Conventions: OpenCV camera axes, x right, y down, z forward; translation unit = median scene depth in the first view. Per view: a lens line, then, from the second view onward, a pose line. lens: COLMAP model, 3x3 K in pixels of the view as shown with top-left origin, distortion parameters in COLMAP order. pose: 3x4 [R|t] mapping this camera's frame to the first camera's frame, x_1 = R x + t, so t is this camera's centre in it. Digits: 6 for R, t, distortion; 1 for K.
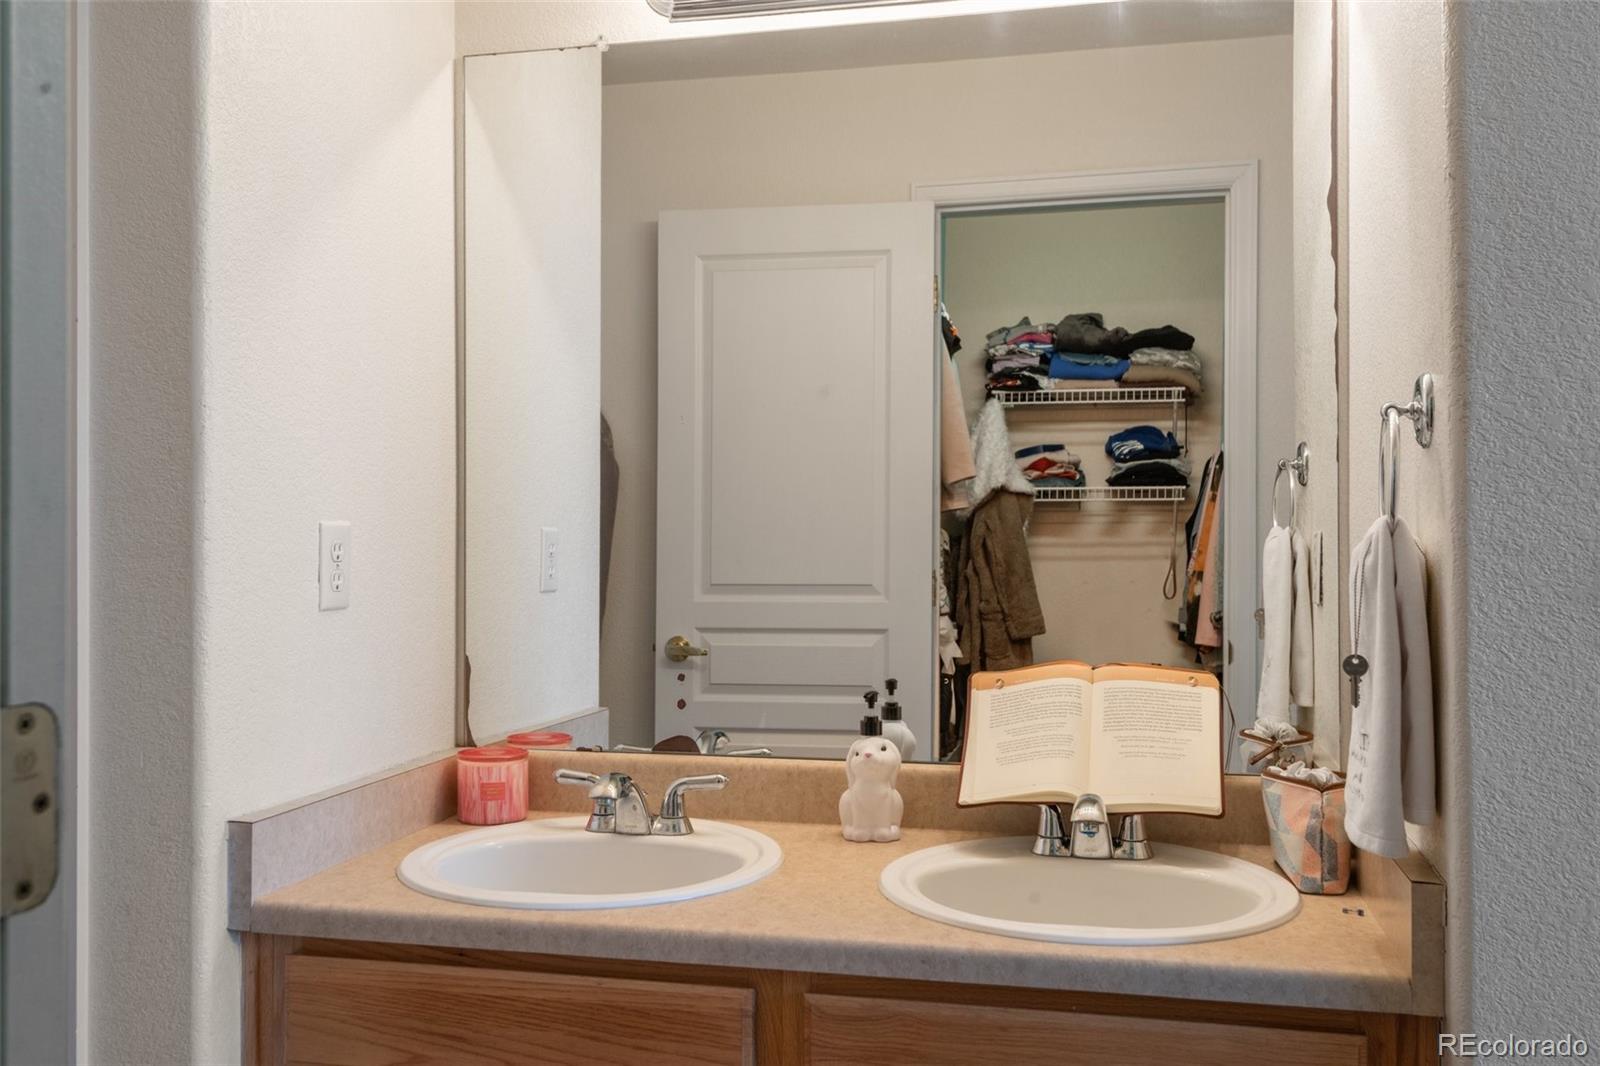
lens RADIAL K [[1428.9, 0, 800.2], [0, 1428.9, 562.9], [0, 0, 1]] dist [0.048156, -0.007626]
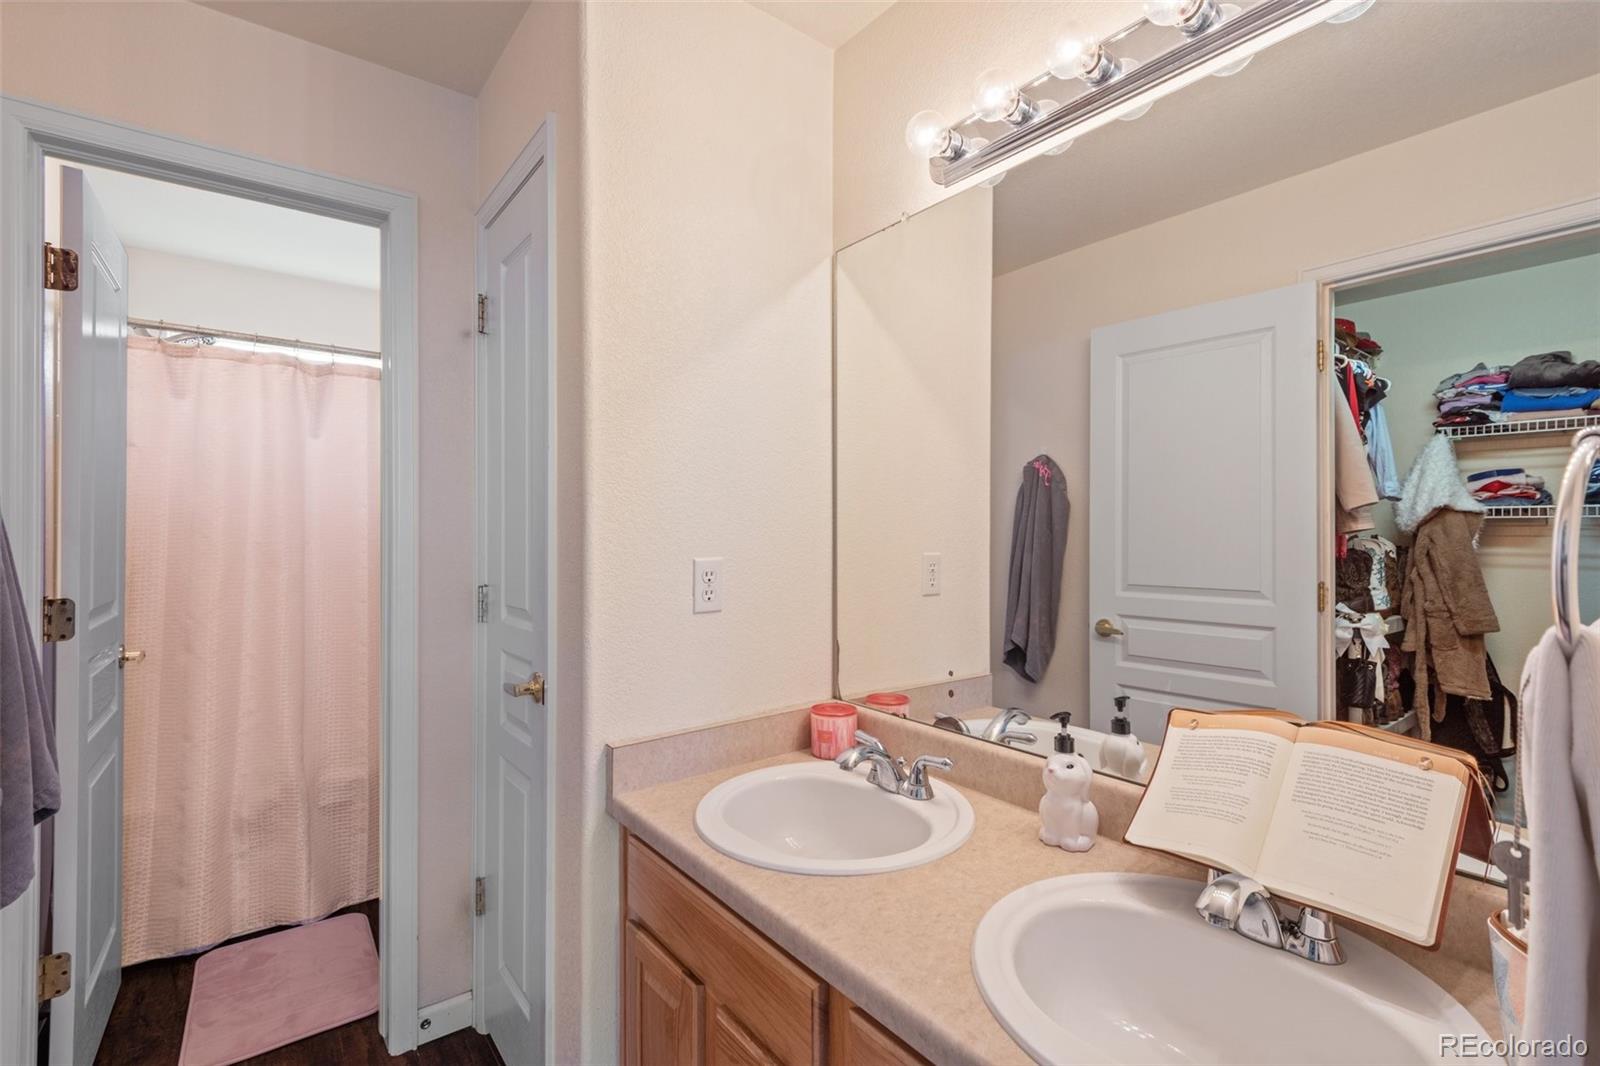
lens RADIAL K [[726.8, 0, 800.0], [0, 726.8, 533.0], [0, 0, 1]] dist [0.033696, -0.017911]
pose [[0.776648, -0.001011, -0.629934, 0.108908], [-0.008199, 0.999898, -0.011714, -0.019386], [0.629881, 0.014263, 0.776560, 0.176127]]
